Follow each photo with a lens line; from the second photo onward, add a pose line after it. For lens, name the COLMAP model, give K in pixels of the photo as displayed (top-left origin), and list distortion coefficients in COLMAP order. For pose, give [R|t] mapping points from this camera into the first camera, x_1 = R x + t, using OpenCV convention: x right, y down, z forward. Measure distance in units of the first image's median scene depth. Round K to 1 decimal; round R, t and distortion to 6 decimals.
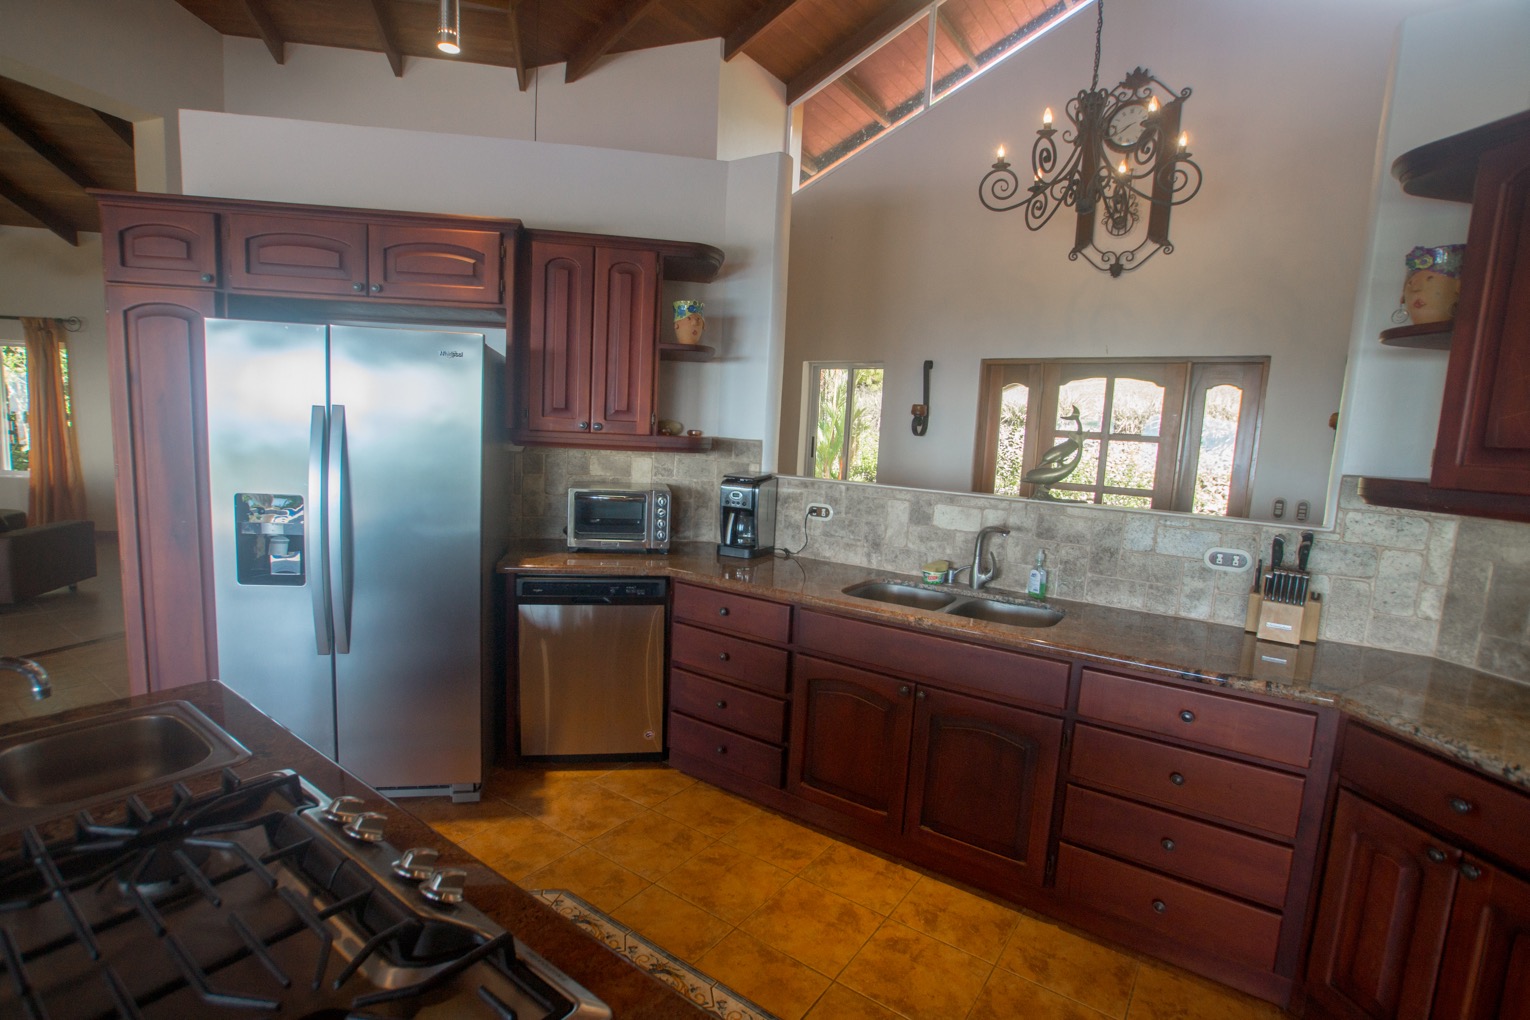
lens RADIAL K [[767.4, 0, 765.0], [0, 767.4, 510.0], [0, 0, 1]] dist [-0.031684, 0.000487]
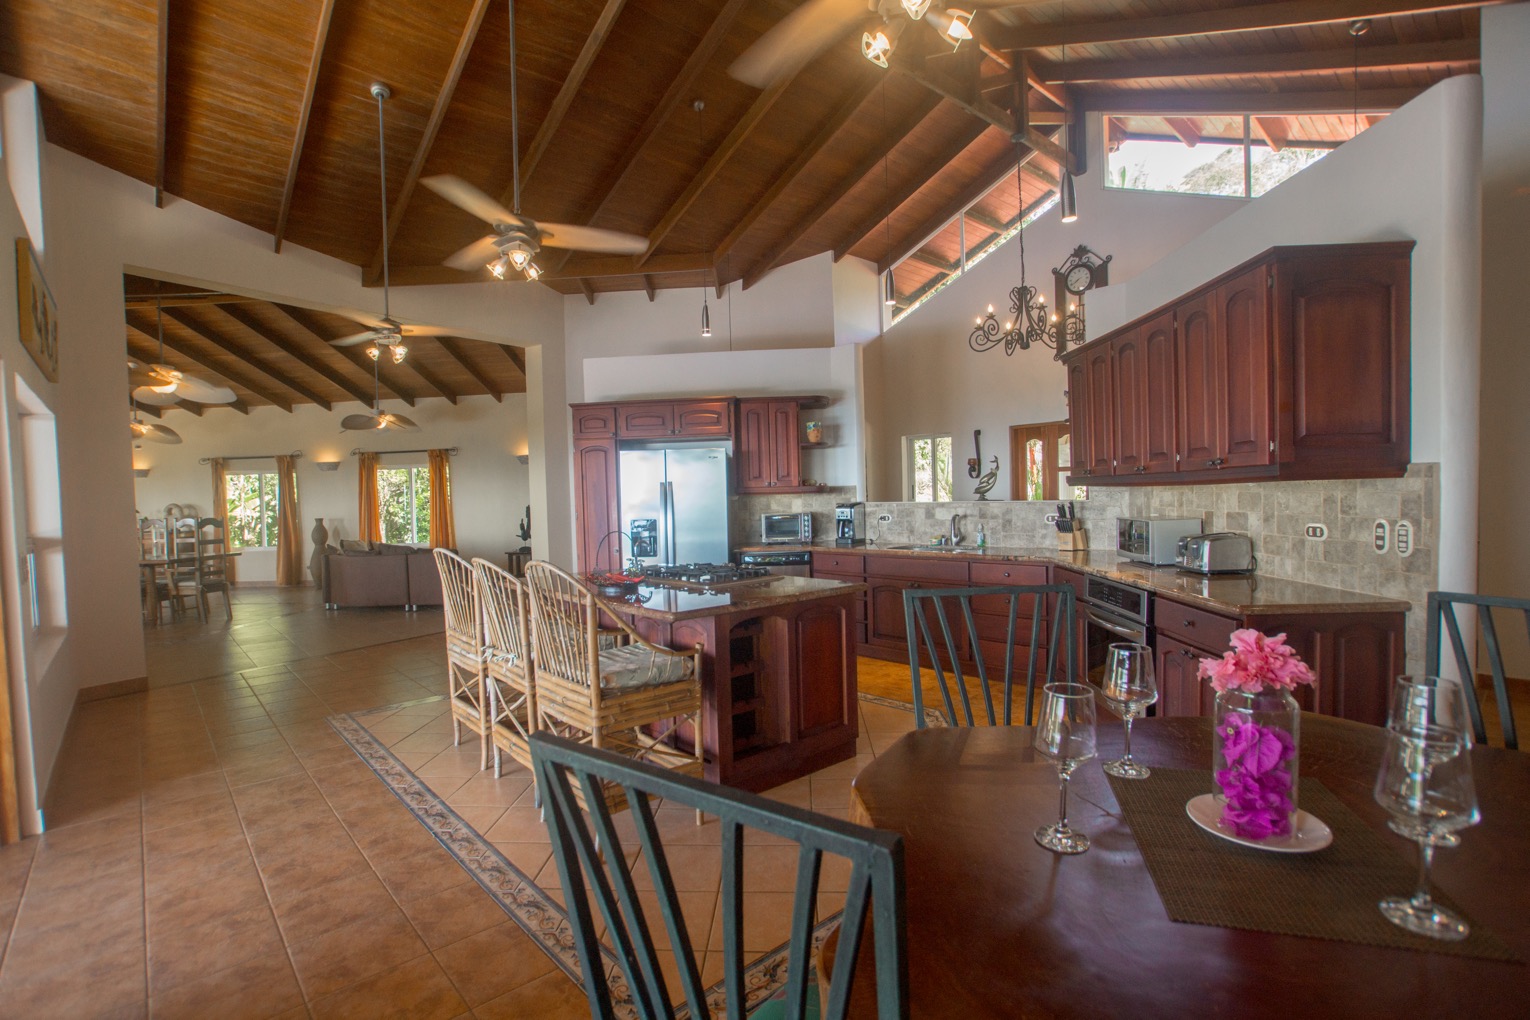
lens RADIAL K [[726.8, 0, 731.1], [0, 726.8, 518.6], [0, 0, 1]] dist [-0.001745, 0.000471]
pose [[0.962822, -0.065015, -0.262198, 0.176255], [0.045455, 0.995758, -0.079996, 0.132473], [0.266286, 0.065103, 0.961693, -0.899050]]
